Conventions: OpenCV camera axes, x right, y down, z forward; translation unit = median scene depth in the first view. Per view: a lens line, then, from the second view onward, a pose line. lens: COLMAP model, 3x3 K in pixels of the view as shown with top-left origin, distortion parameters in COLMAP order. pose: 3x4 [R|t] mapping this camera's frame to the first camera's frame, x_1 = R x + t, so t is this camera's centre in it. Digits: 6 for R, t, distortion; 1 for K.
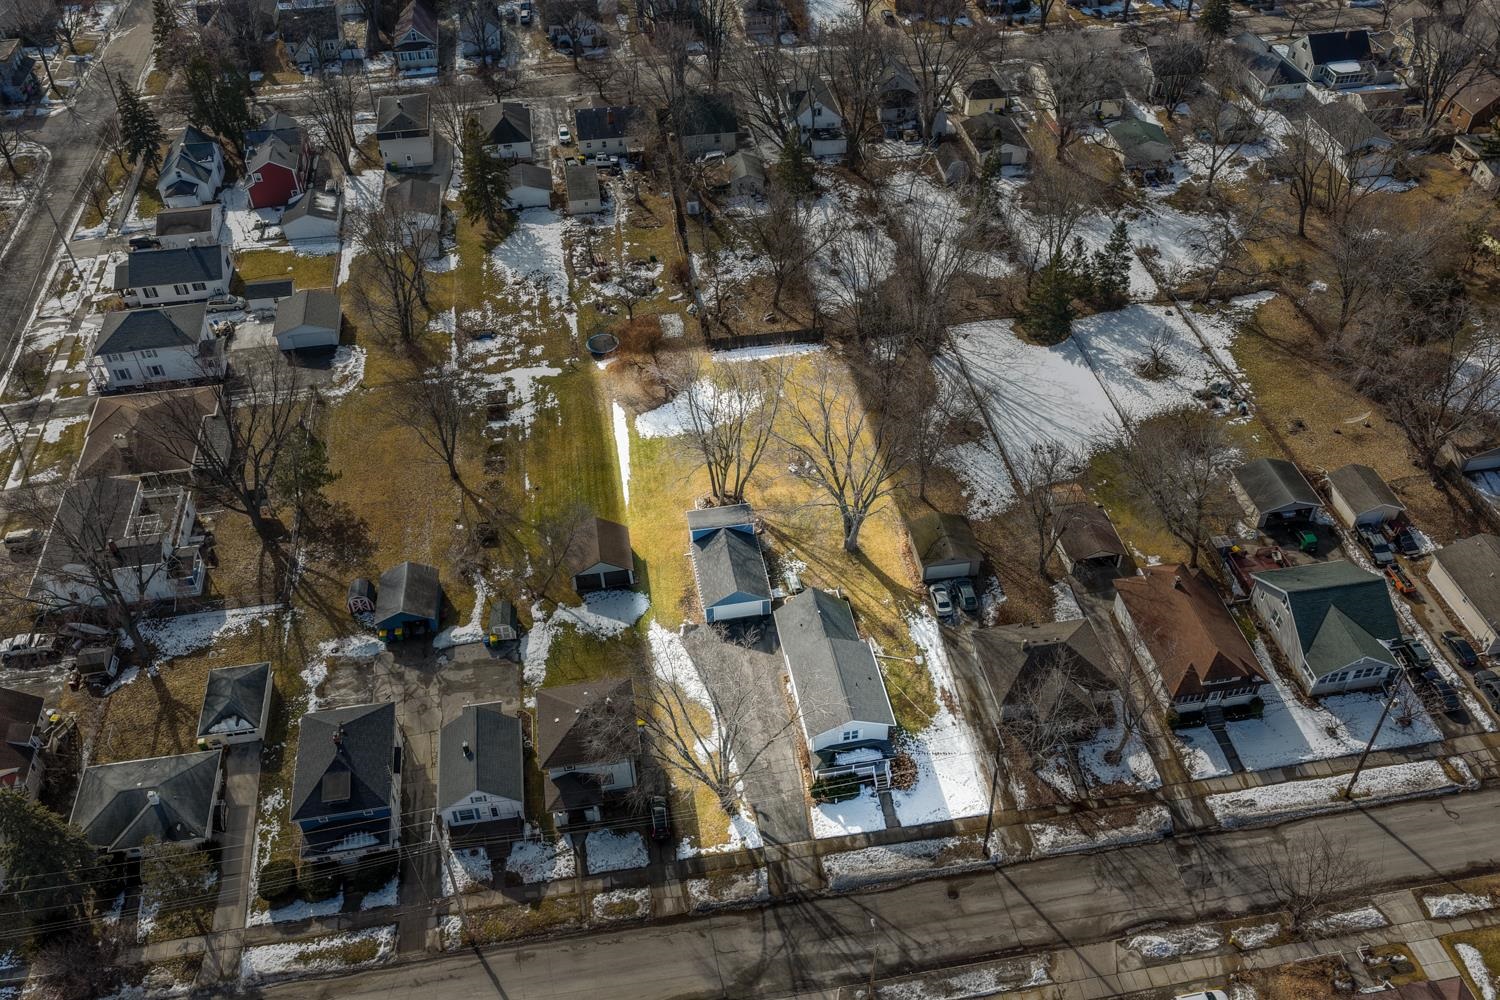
lens RADIAL K [[1258.5, 0, 750.2], [0, 1258.5, 499.2], [0, 0, 1]] dist [-0.019767, 0.042861]
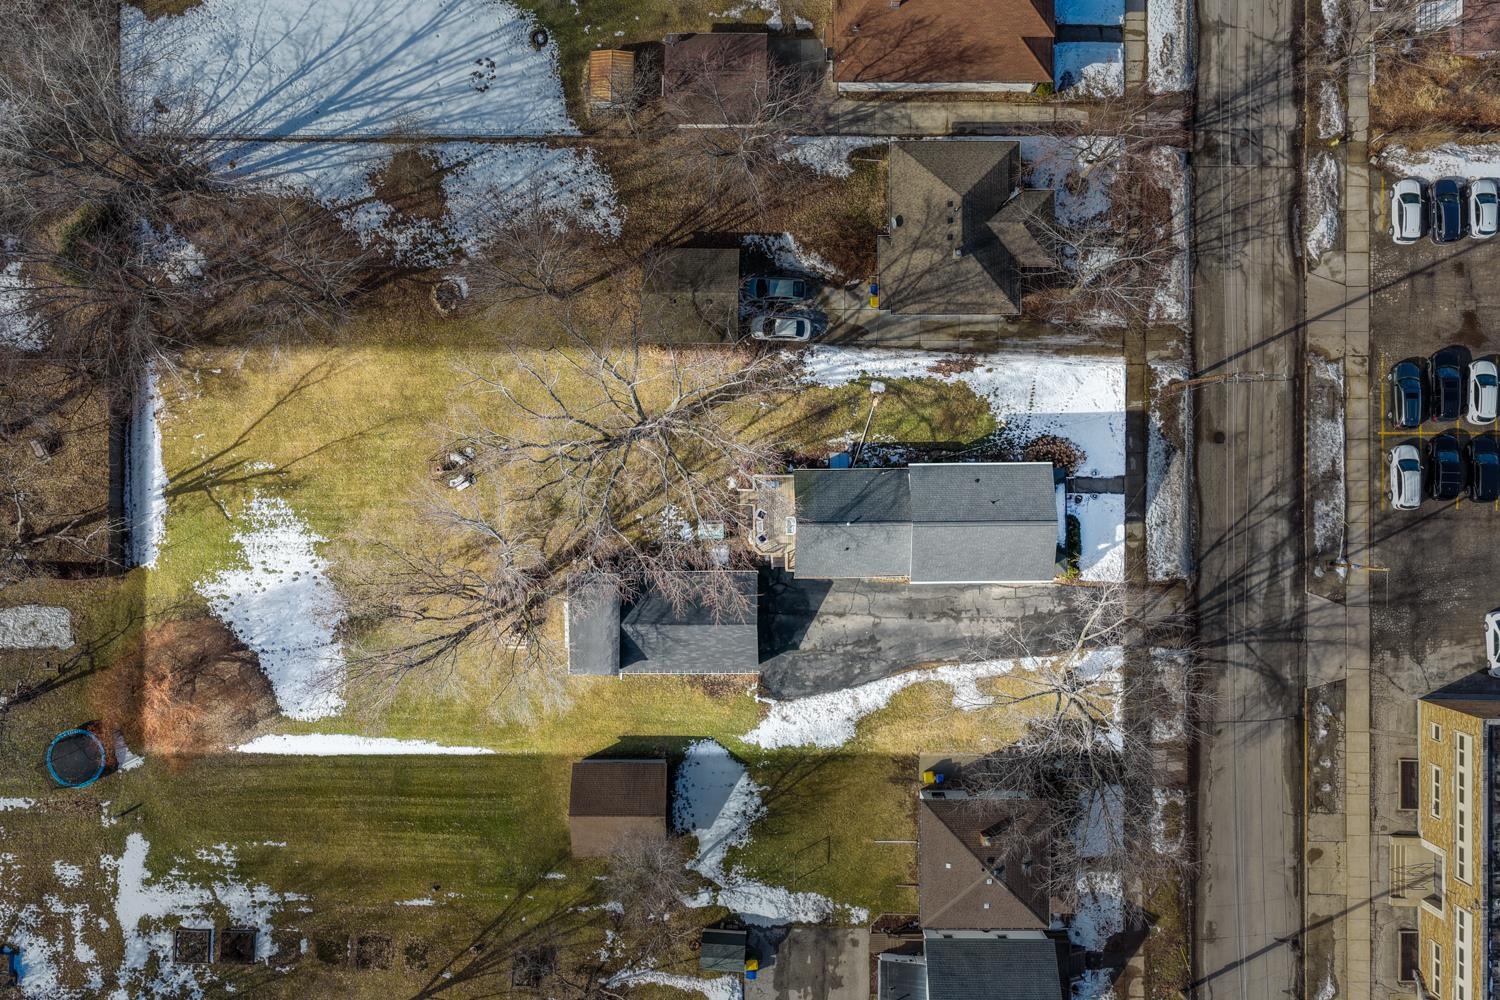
lens RADIAL K [[1258.5, 0, 749.7], [0, 1258.5, 502.9], [0, 0, 1]] dist [-0.019767, 0.042861]
pose [[0.164099, -0.986443, -0.000910, 0.058108], [0.672323, 0.111169, 0.731863, -0.459045], [-0.721840, -0.120710, 0.681451, 0.564943]]
